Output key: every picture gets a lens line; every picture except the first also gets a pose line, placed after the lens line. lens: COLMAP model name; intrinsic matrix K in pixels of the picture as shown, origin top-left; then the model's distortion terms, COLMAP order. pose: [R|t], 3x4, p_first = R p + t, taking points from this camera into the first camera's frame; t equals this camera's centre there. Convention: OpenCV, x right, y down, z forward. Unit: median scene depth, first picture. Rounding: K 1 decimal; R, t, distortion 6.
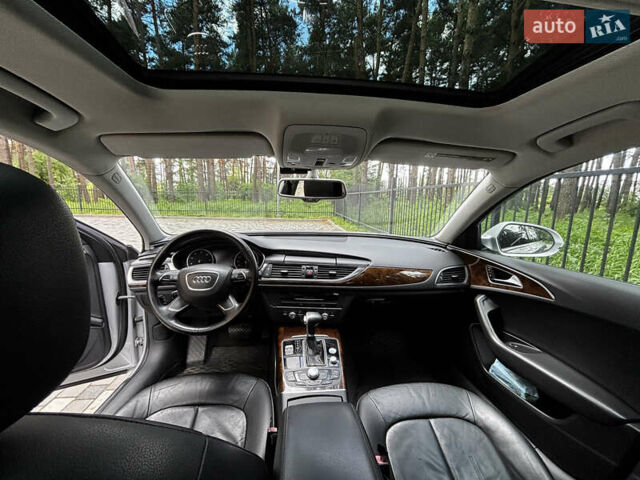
lens RADIAL K [[251.8, 0, 320.0], [0, 251.8, 240.0], [0, 0, 1]] dist [0.002274, 0.000059]
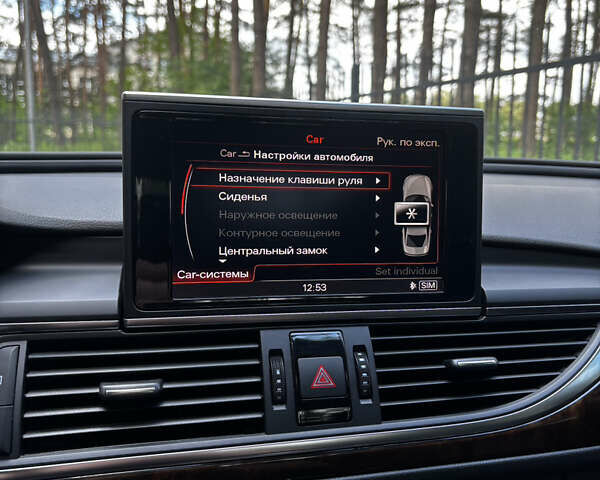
lens RADIAL K [[597.9, 0, 300.0], [0, 597.9, 240.0], [0, 0, 1]] dist [0.026603, -0.019416]
pose [[0.968414, -0.048940, 0.244496, -0.130014], [0.049082, 0.998780, 0.005516, 0.050579], [-0.244468, 0.006658, 0.969634, 0.680241]]
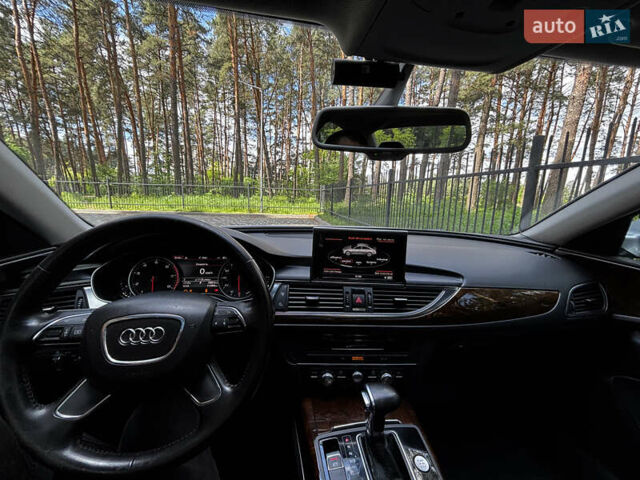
lens RADIAL K [[251.8, 0, 320.0], [0, 251.8, 240.0], [0, 0, 1]] dist [0.002274, 0.000059]
pose [[0.997615, -0.000322, 0.069022, -0.163717], [-0.000689, 0.999893, 0.014623, -0.009015], [-0.069020, -0.014635, 0.997508, 0.458825]]
